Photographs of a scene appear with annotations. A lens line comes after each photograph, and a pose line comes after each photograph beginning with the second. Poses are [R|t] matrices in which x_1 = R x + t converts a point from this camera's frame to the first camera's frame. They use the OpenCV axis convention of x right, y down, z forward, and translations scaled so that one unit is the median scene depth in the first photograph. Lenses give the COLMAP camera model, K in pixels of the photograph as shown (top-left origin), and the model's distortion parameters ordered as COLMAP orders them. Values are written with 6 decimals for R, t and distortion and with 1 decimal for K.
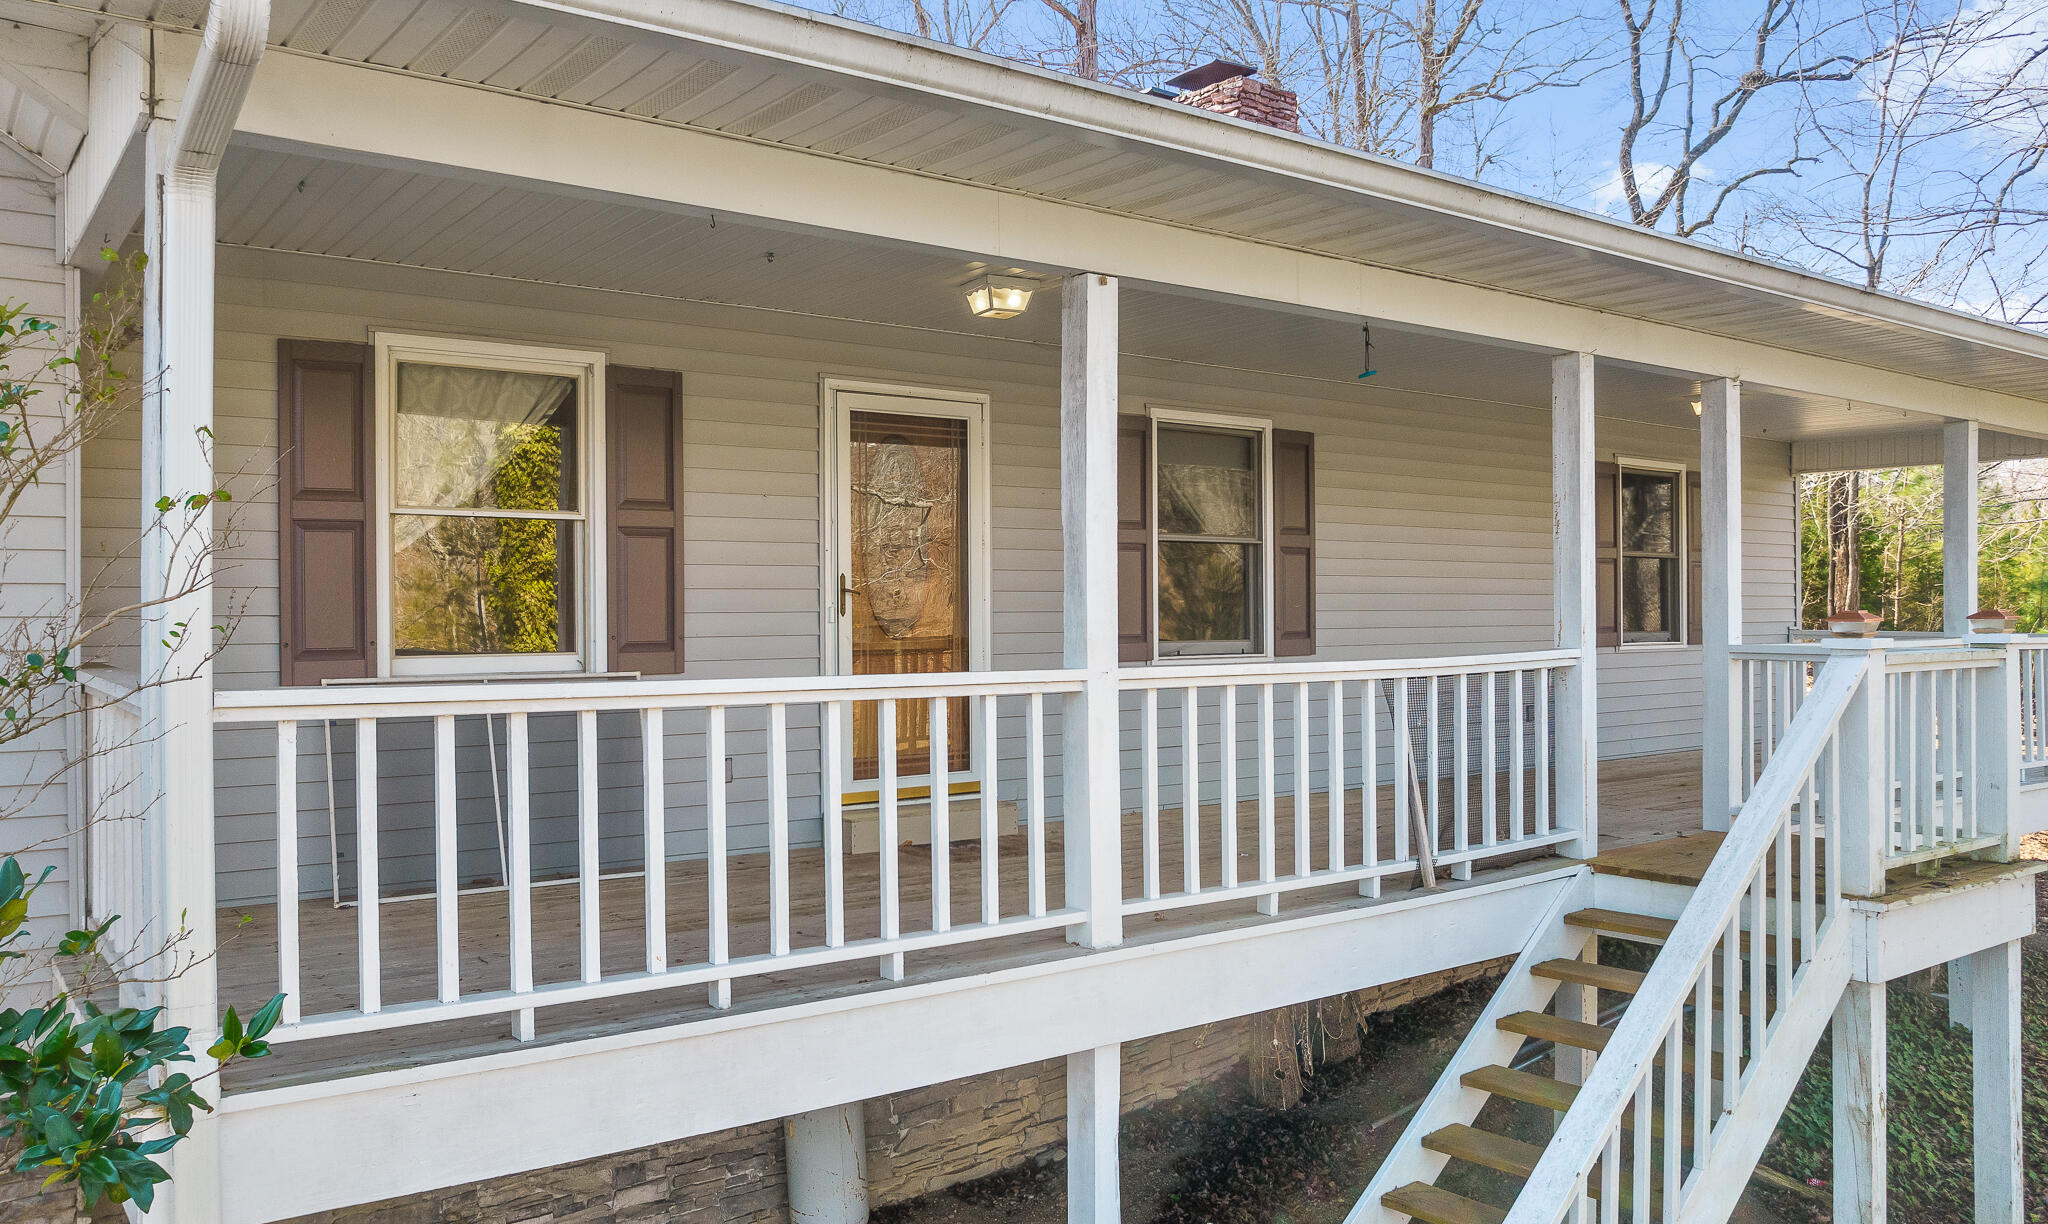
lens RADIAL K [[1590.9, 0, 1019.8], [0, 1590.9, 604.5], [0, 0, 1]] dist [-0.038320, -0.000232]
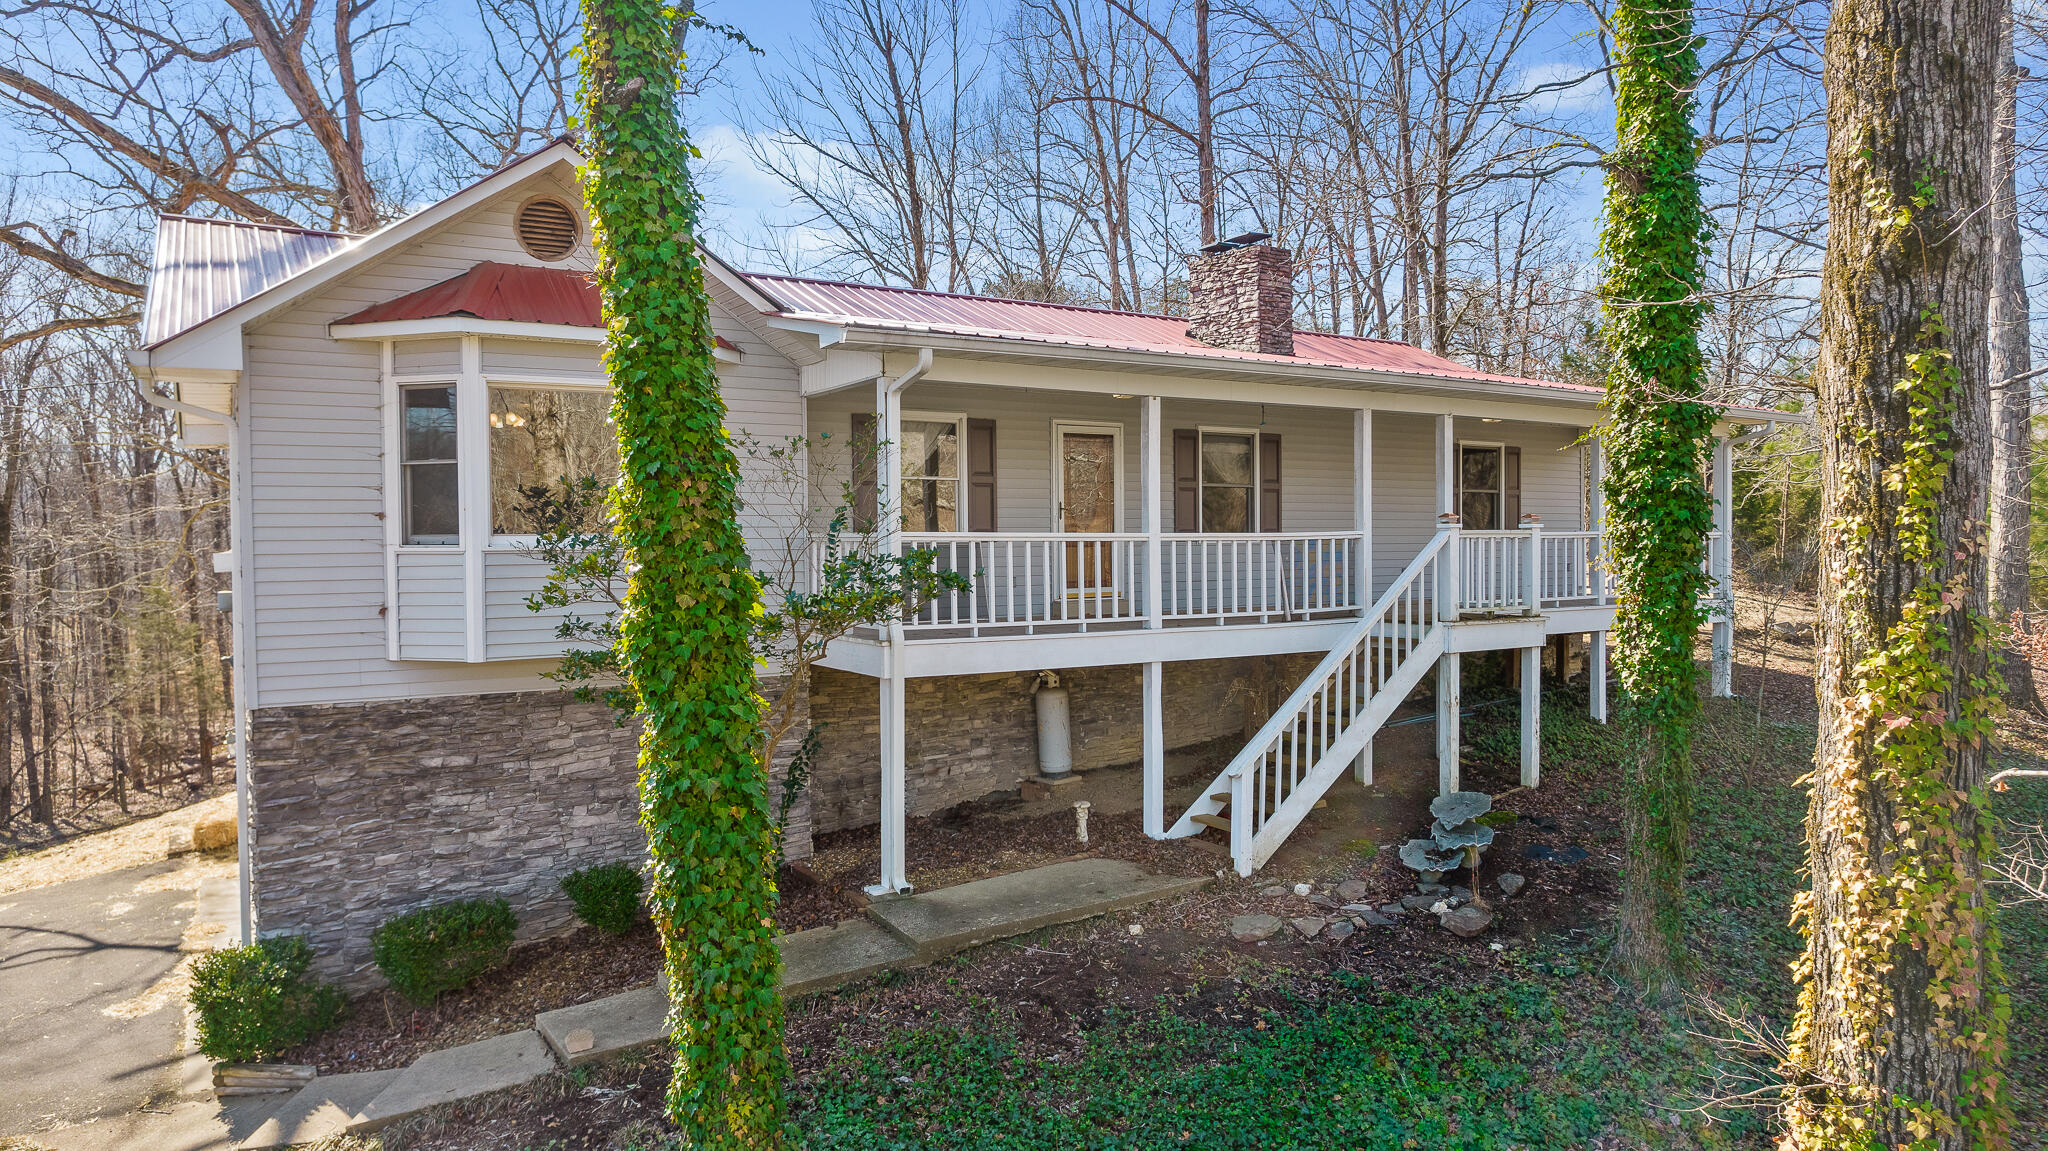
lens RADIAL K [[1308.5, 0, 1034.7], [0, 1308.5, 567.3], [0, 0, 1]] dist [-0.016293, 0.006978]
pose [[0.993673, 0.000560, -0.112314, 0.082551], [0.002095, 0.999721, 0.023512, 0.038376], [0.112296, -0.023598, 0.993395, -1.113749]]
